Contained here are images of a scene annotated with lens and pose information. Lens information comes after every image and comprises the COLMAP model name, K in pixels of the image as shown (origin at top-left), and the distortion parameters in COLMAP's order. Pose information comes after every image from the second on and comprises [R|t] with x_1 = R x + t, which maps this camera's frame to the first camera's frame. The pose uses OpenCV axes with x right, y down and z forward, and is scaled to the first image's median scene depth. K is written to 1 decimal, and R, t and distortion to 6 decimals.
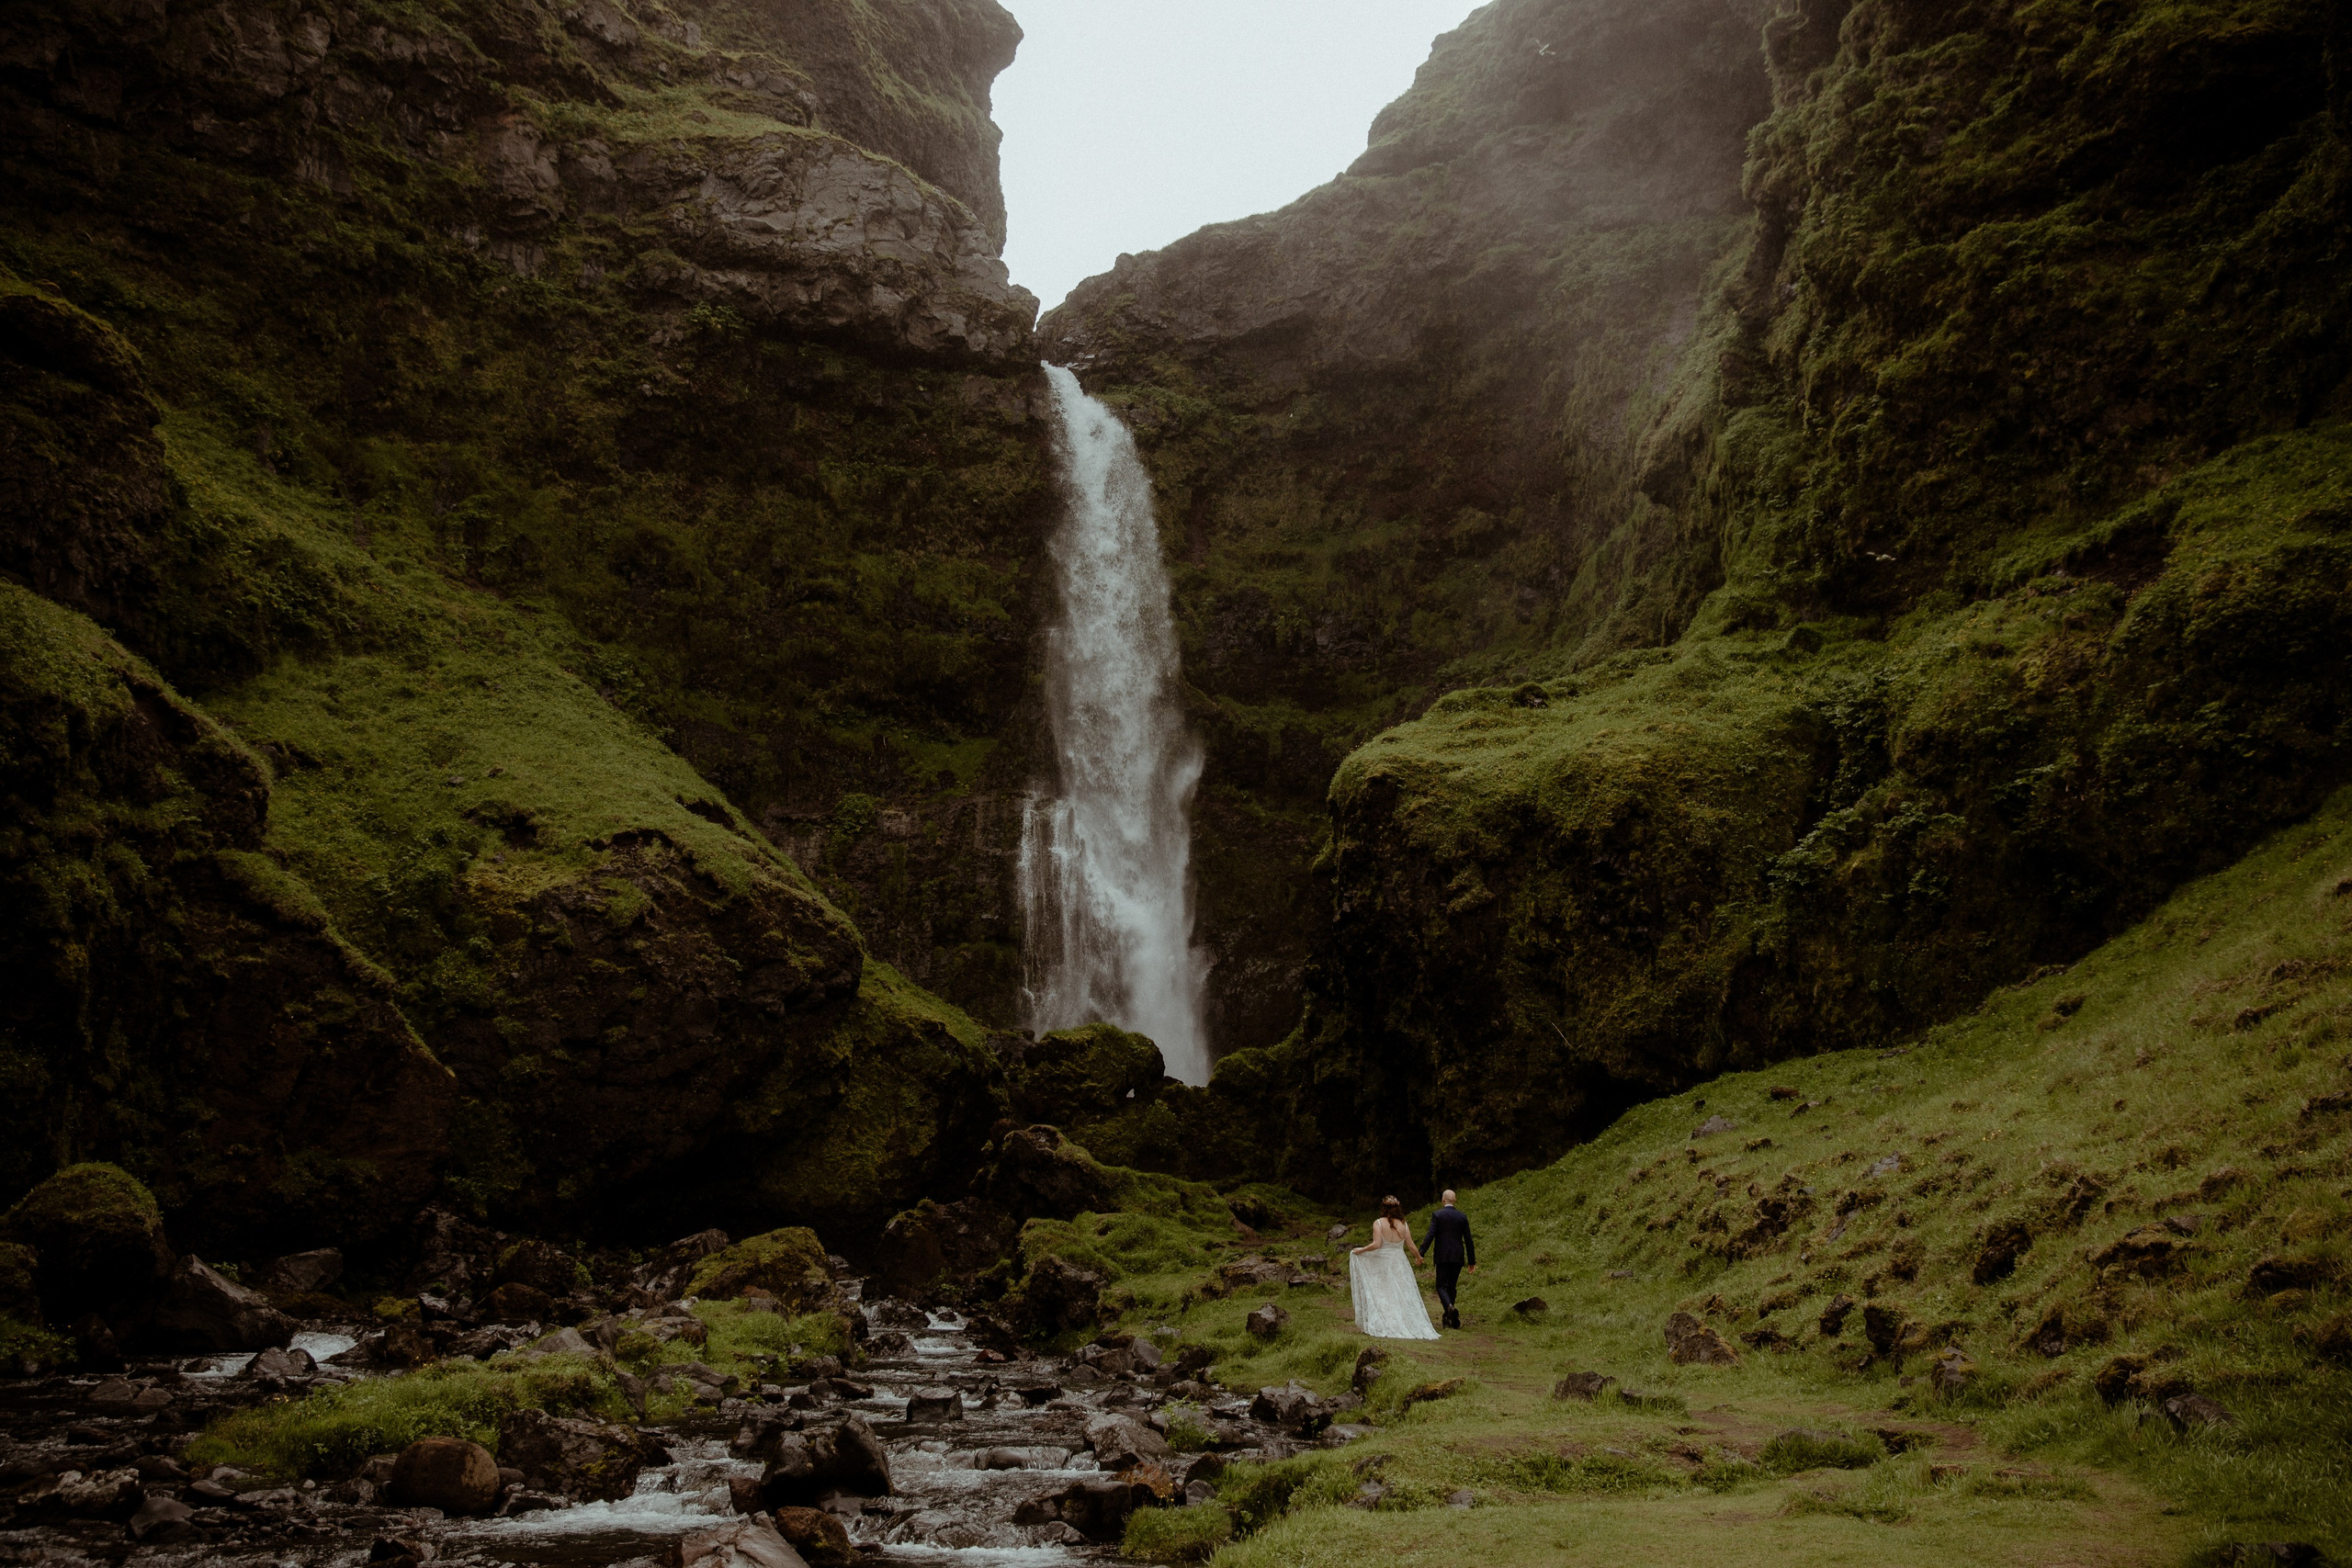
lens RADIAL K [[1891.4, 0, 1180.0], [0, 1891.4, 791.2], [0, 0, 1]] dist [-0.076158, 0.102621]
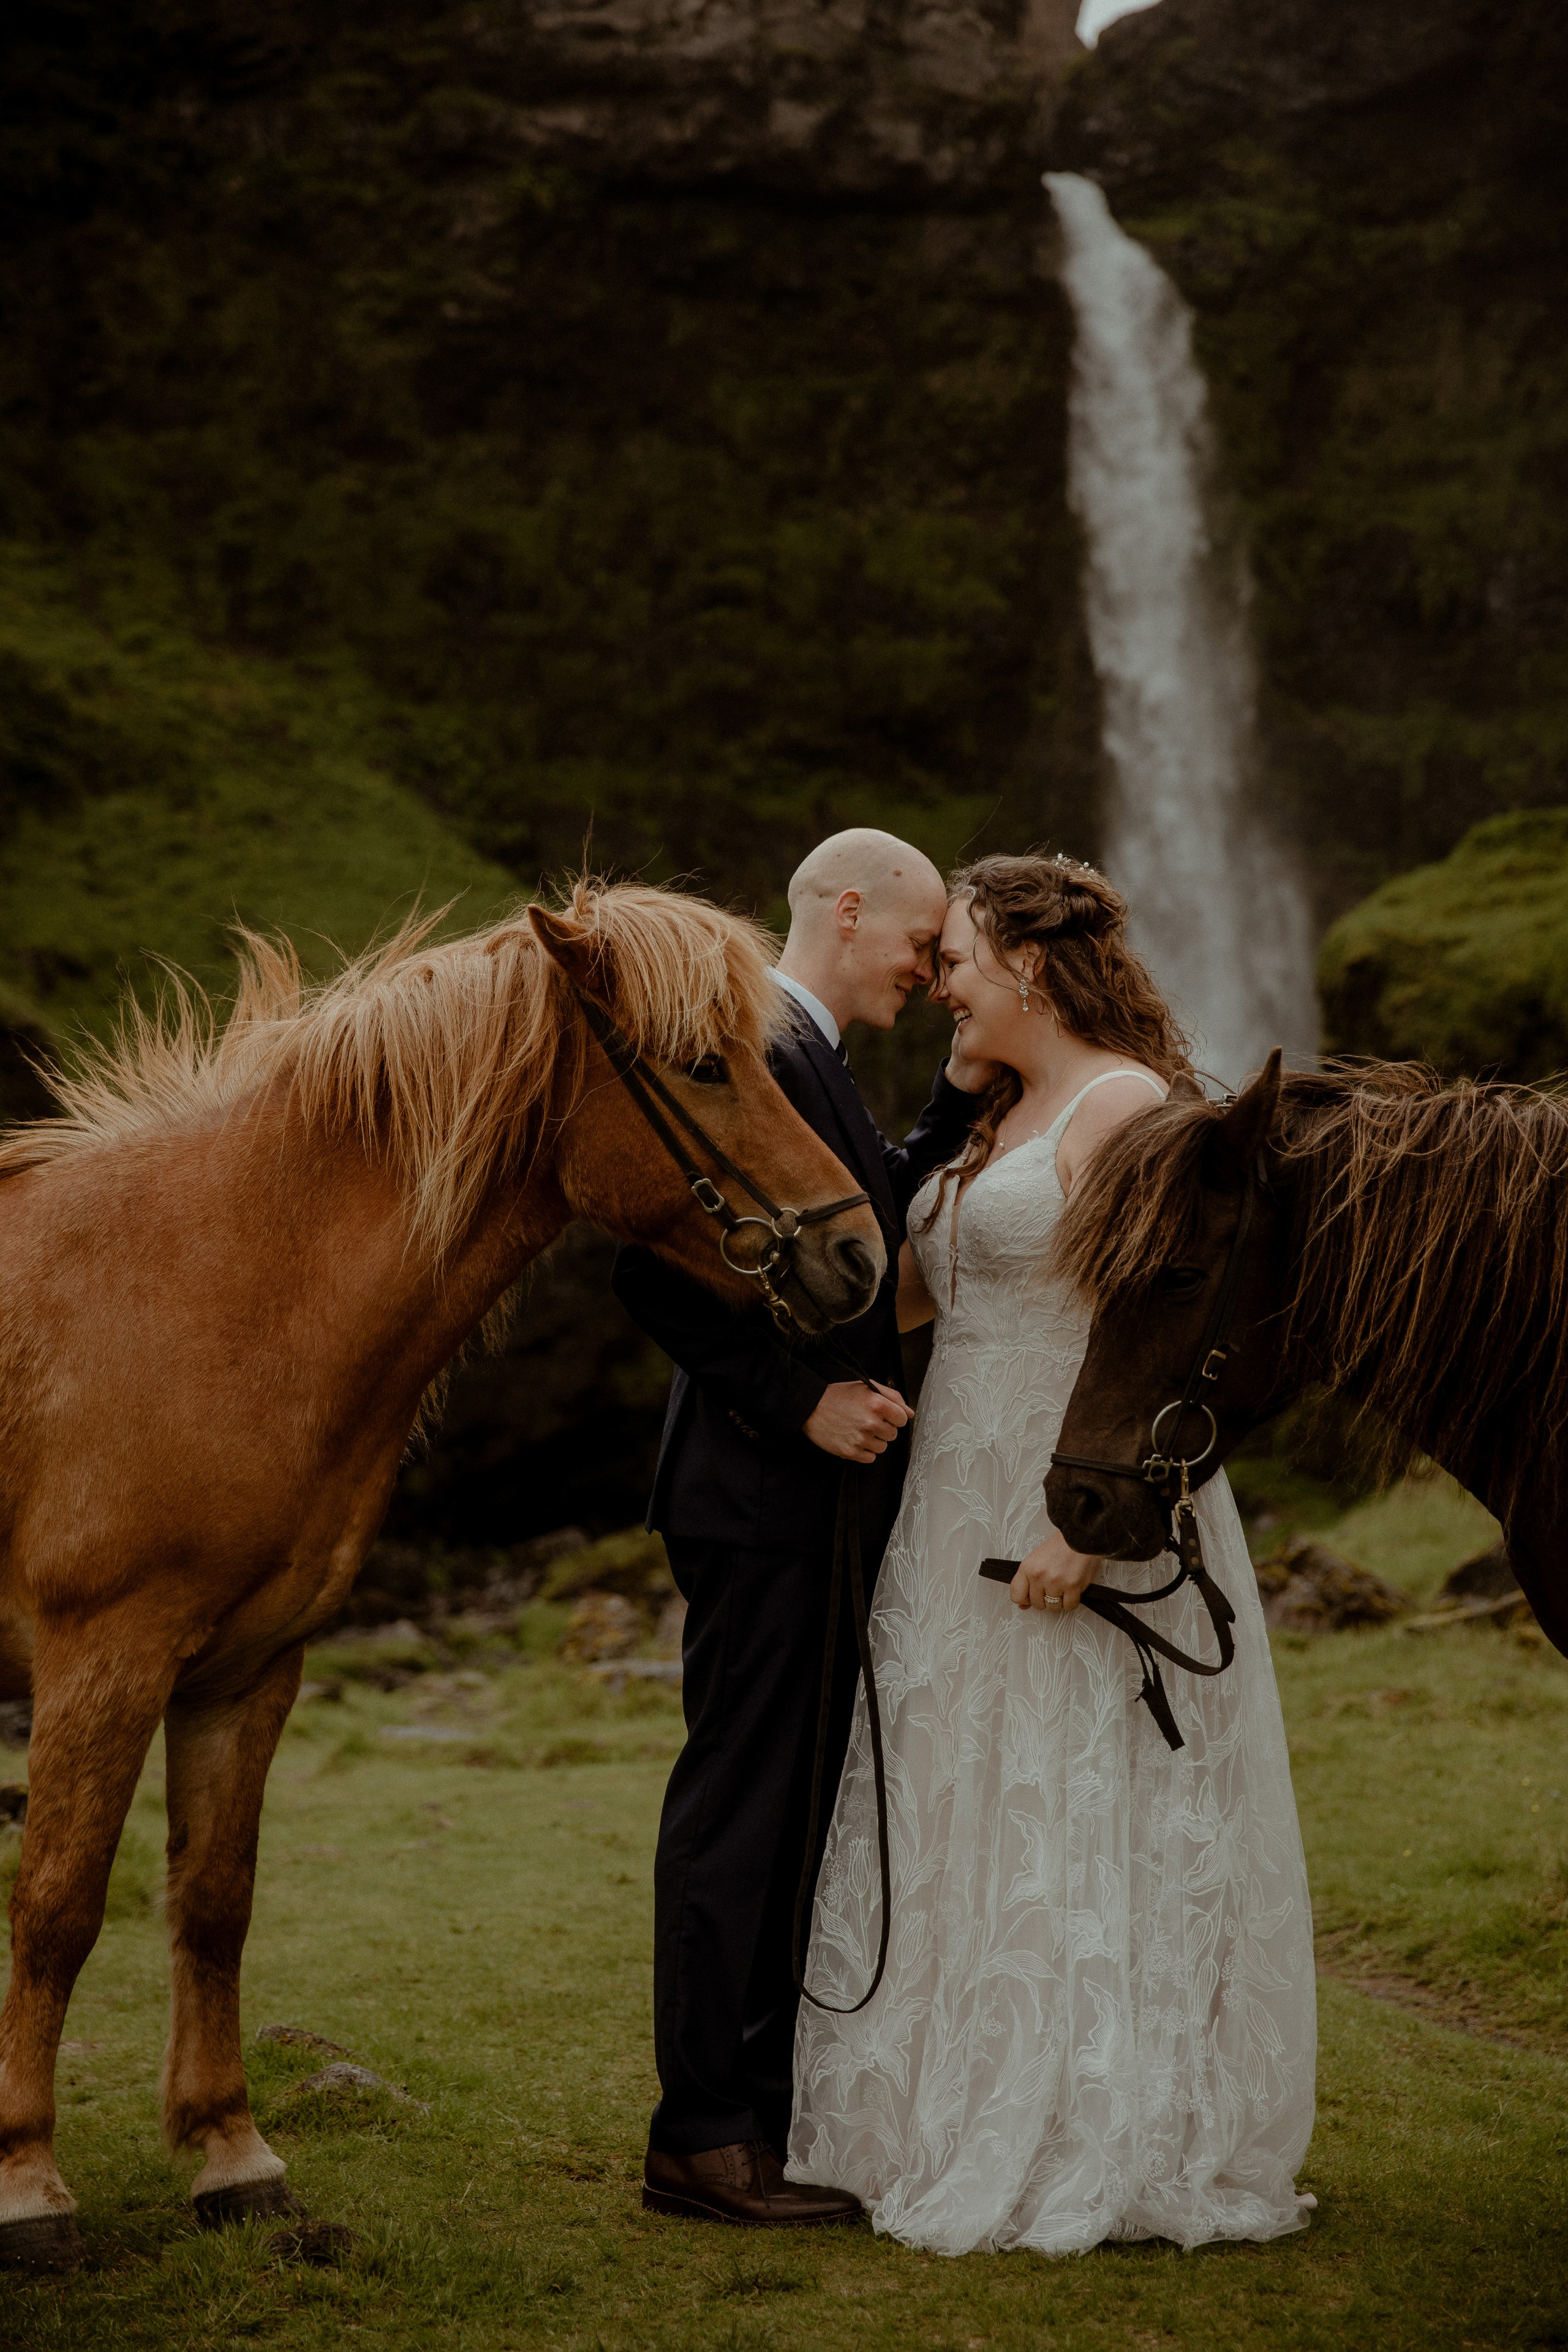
lens RADIAL K [[3939.3, 0, 782.5], [0, 3939.3, 1177.9], [0, 0, 1]] dist [0.191449, -0.051639]
pose [[0.973851, -0.027552, -0.225512, 0.165413], [0.062131, 0.987078, 0.147706, -0.121690], [0.218528, -0.157855, 0.962978, -0.457765]]
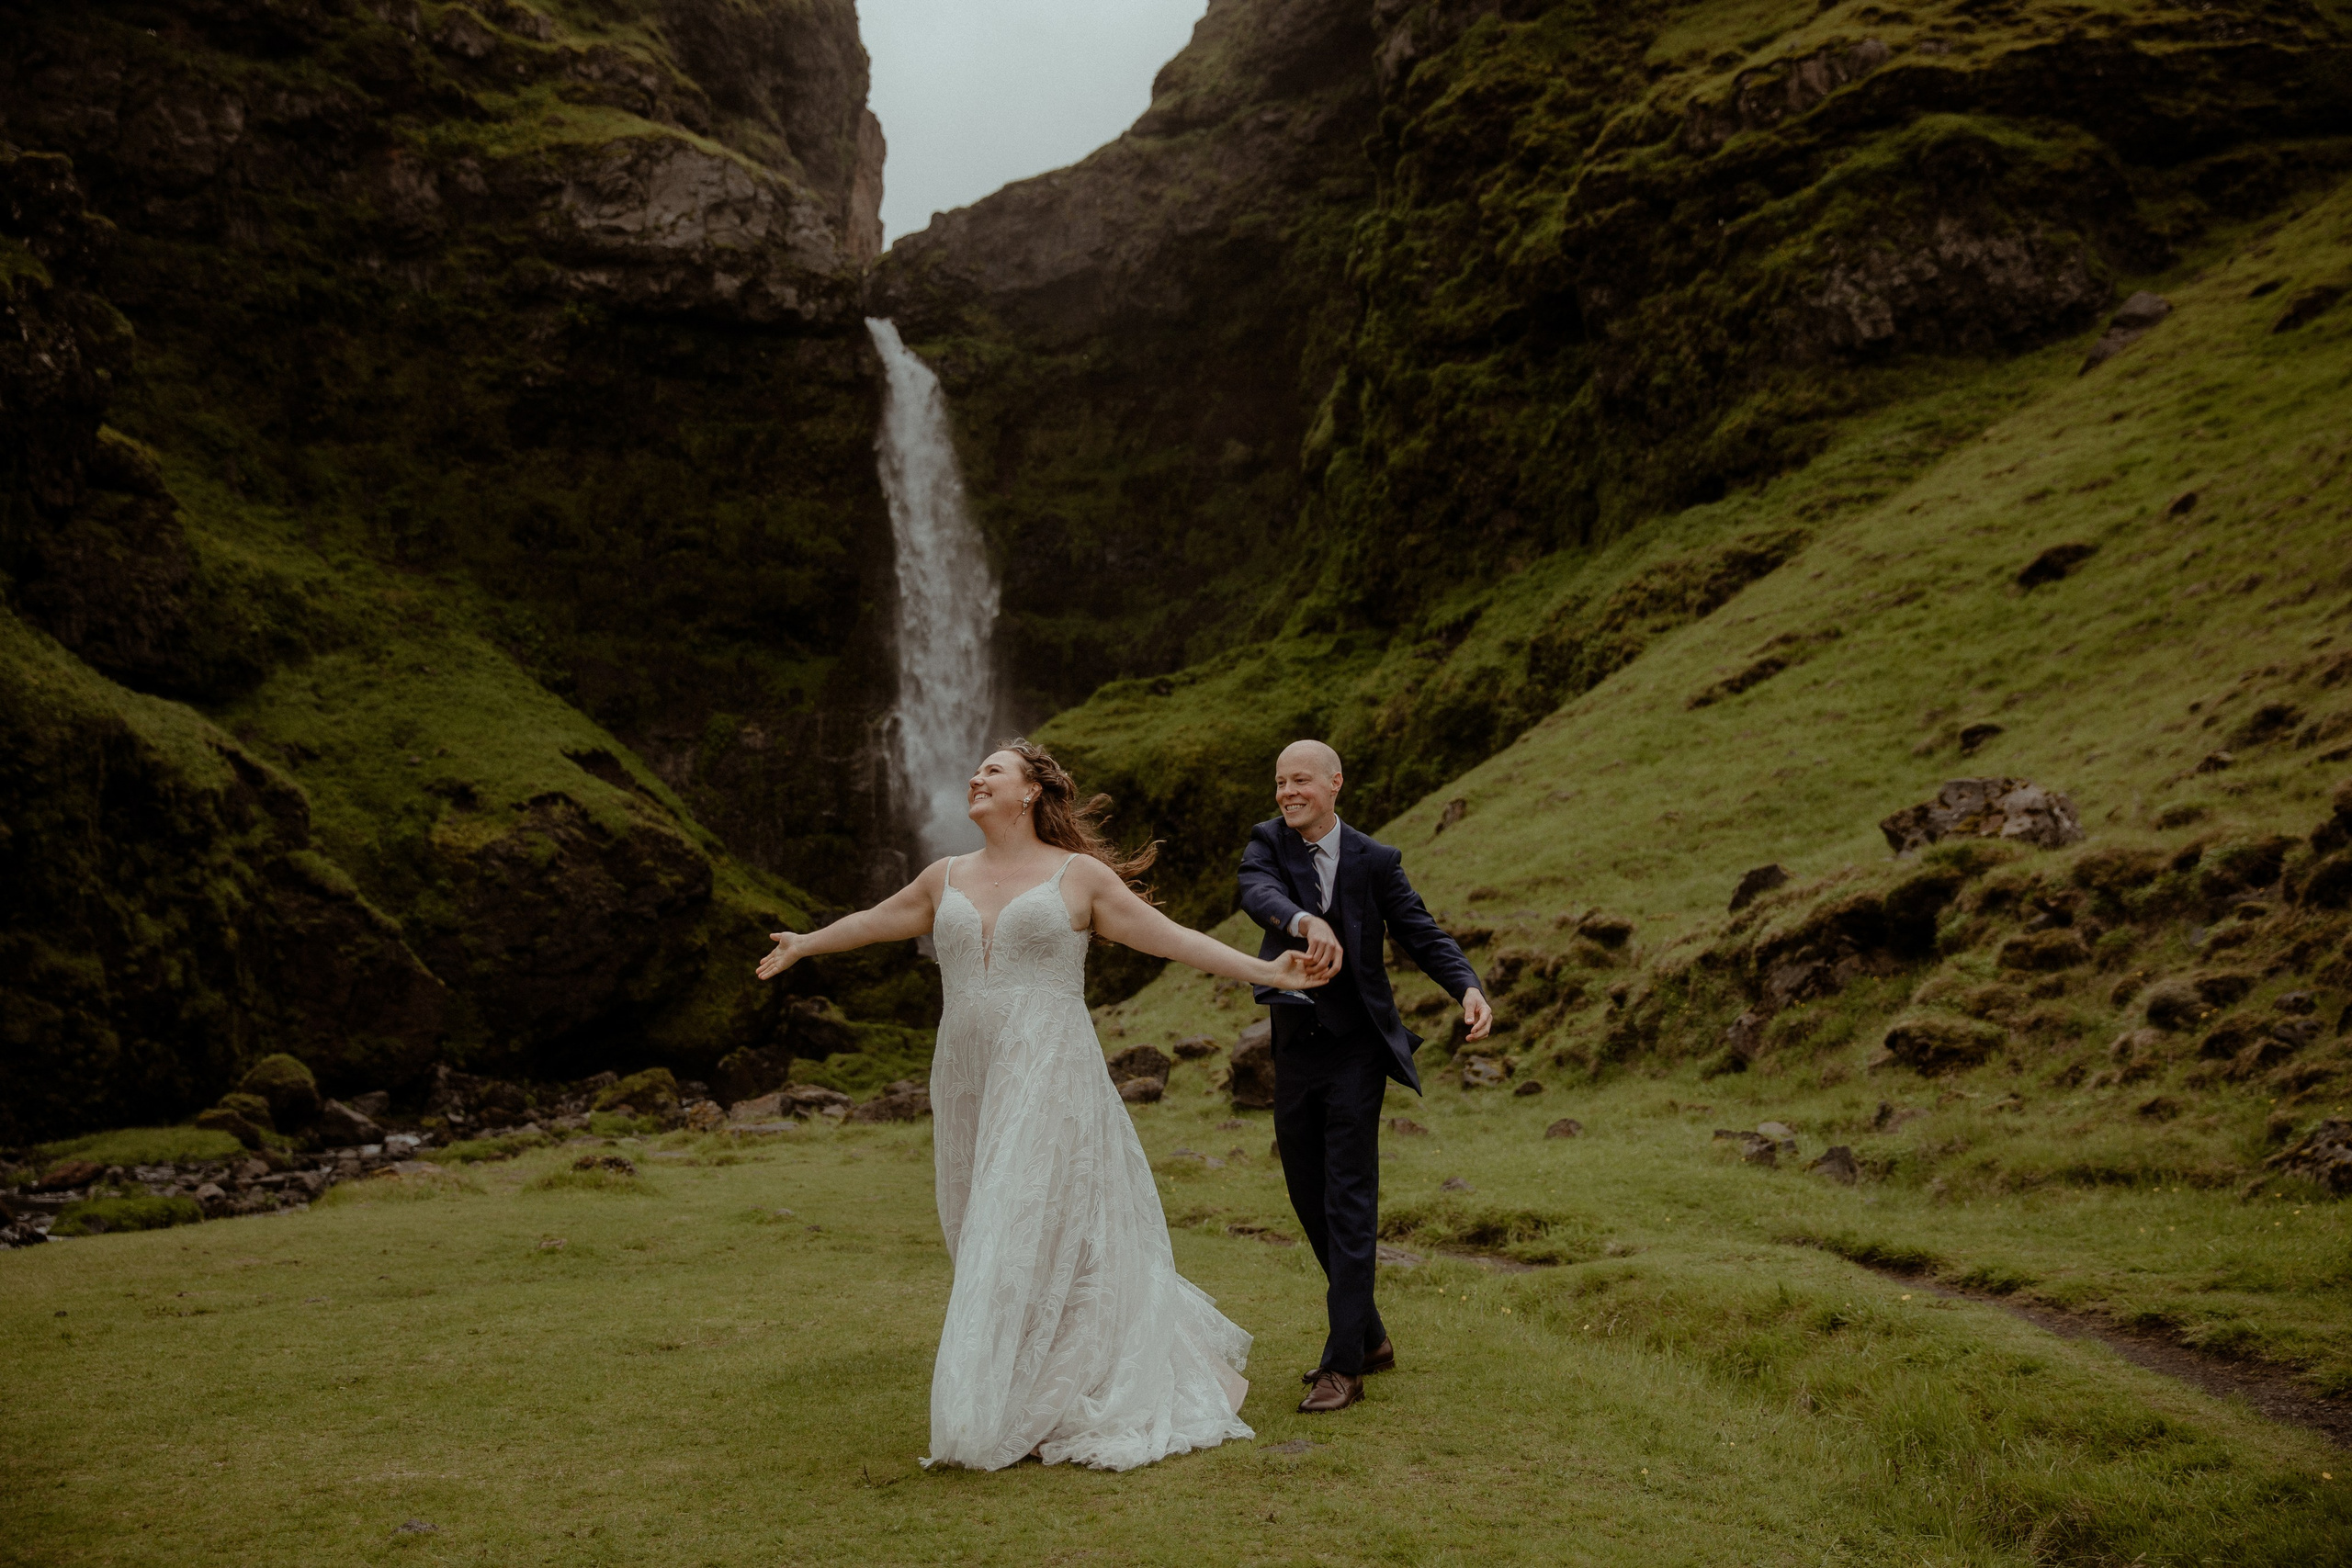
lens RADIAL K [[2334.6, 0, 1174.8], [0, 2334.6, 794.8], [0, 0, 1]] dist [-0.013817, 0.120675]
pose [[0.999270, -0.029863, -0.023823, 0.174494], [0.032750, 0.990741, 0.131755, -0.149139], [0.019667, -0.132439, 0.990996, -0.566096]]
